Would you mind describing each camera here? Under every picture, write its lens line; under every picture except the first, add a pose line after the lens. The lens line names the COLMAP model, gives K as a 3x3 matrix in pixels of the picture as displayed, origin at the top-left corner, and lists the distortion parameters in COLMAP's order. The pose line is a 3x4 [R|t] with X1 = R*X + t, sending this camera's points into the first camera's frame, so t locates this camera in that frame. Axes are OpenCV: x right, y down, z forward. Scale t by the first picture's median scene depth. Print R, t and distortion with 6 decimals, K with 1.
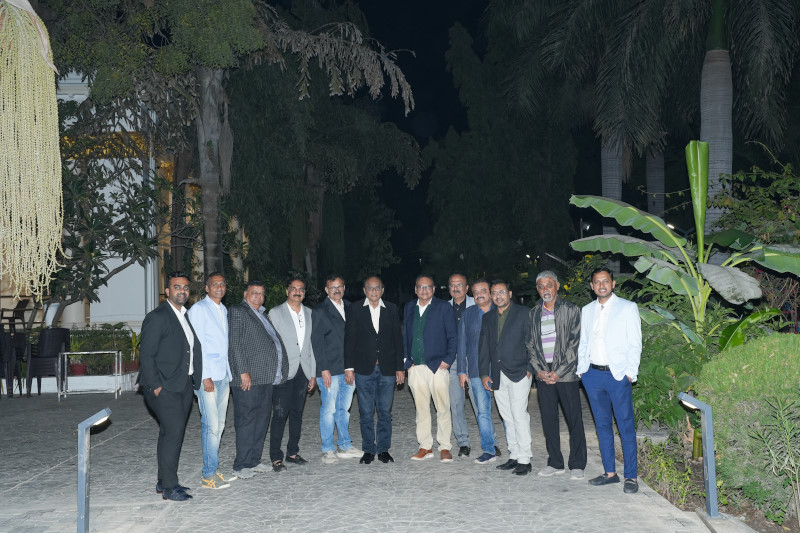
lens RADIAL K [[965.4, 0, 401.2], [0, 965.4, 267.1], [0, 0, 1]] dist [0.149219, 0.000000]
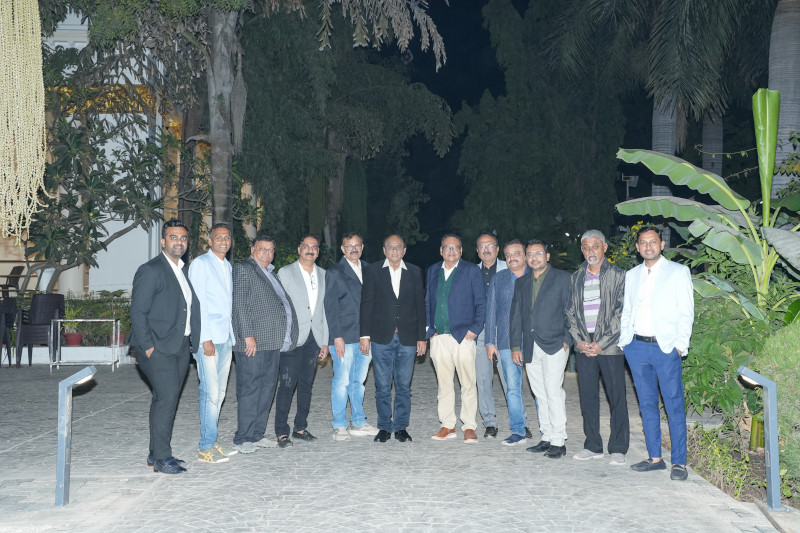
lens RADIAL K [[1041.6, 0, 401.7], [0, 1041.6, 264.3], [0, 0, 1]] dist [0.205144, 0.000000]
pose [[0.999379, 0.023917, -0.025882, 0.003725], [-0.023542, 0.999615, 0.014717, 0.021375], [0.026224, -0.014099, 0.999557, 0.029279]]
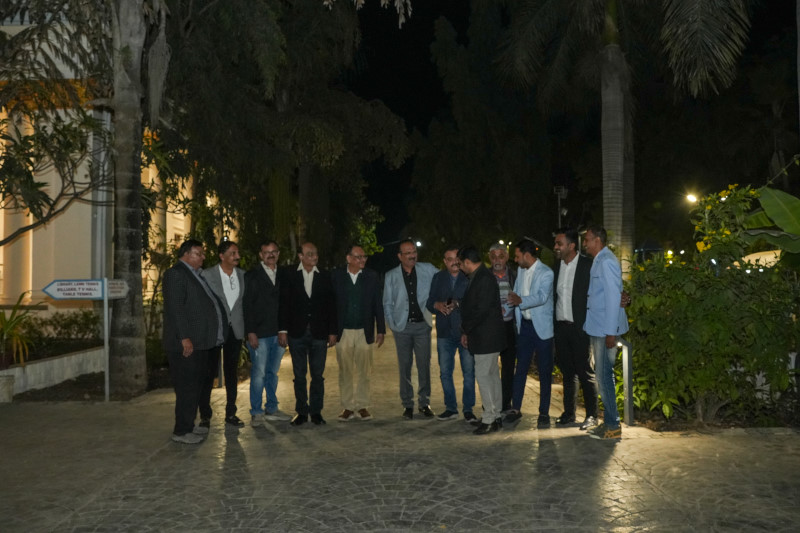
lens RADIAL K [[647.4, 0, 398.7], [0, 647.4, 264.8], [0, 0, 1]] dist [-0.063474, 0.029601]
pose [[0.999516, 0.015456, 0.027012, -0.012607], [-0.015519, 0.999877, 0.002140, 0.051045], [-0.026975, -0.002558, 0.999633, 0.990019]]
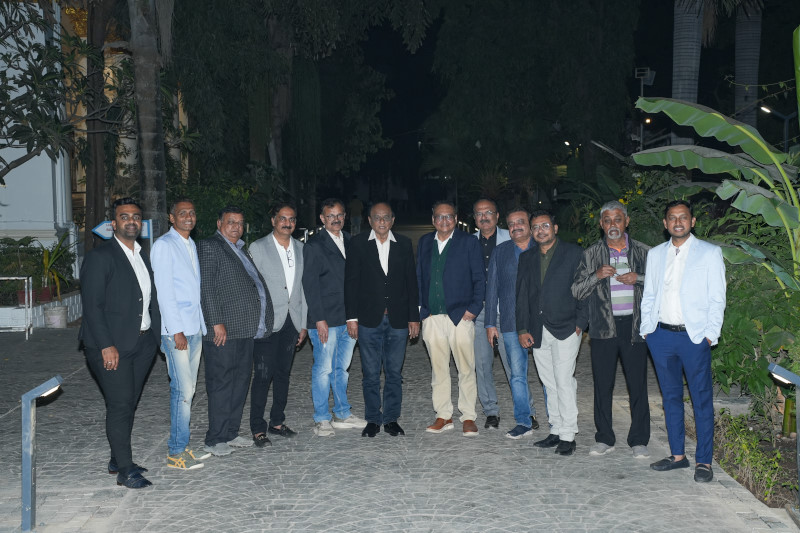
lens RADIAL K [[1316.7, 0, 406.0], [0, 1316.7, 268.1], [0, 0, 1]] dist [0.381436, 0.000000]
pose [[0.999827, 0.011046, 0.014951, -0.022732], [-0.012396, 0.995545, 0.093471, -0.035652], [-0.013852, -0.093640, 0.995510, -0.068903]]
